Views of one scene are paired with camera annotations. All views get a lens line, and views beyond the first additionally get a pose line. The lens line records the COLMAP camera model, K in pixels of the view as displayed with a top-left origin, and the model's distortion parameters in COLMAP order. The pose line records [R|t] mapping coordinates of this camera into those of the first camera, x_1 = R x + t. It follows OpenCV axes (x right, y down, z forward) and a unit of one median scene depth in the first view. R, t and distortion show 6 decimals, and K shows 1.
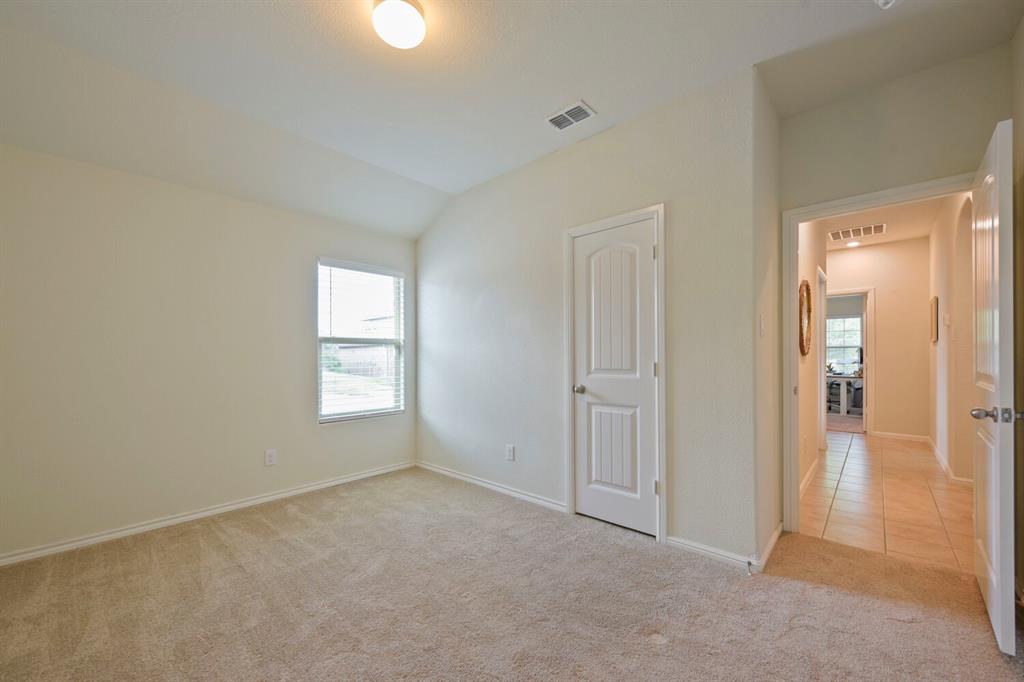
lens RADIAL K [[405.3, 0, 515.2], [0, 405.3, 350.3], [0, 0, 1]] dist [0.001593, -0.000034]
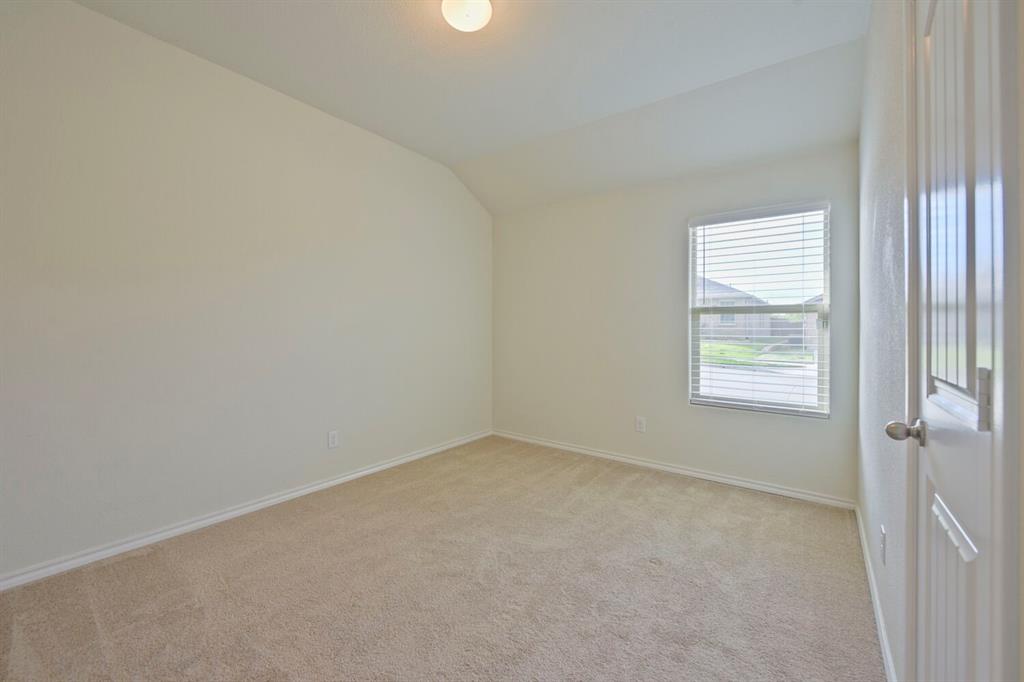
lens RADIAL K [[416.0, 0, 510.2], [0, 416.0, 321.3], [0, 0, 1]] dist [0.000505, -0.000005]
pose [[0.087631, -0.002753, -0.996149, 0.440192], [0.007162, 0.999972, -0.002134, -0.003706], [0.996127, -0.006947, 0.087648, 0.561580]]
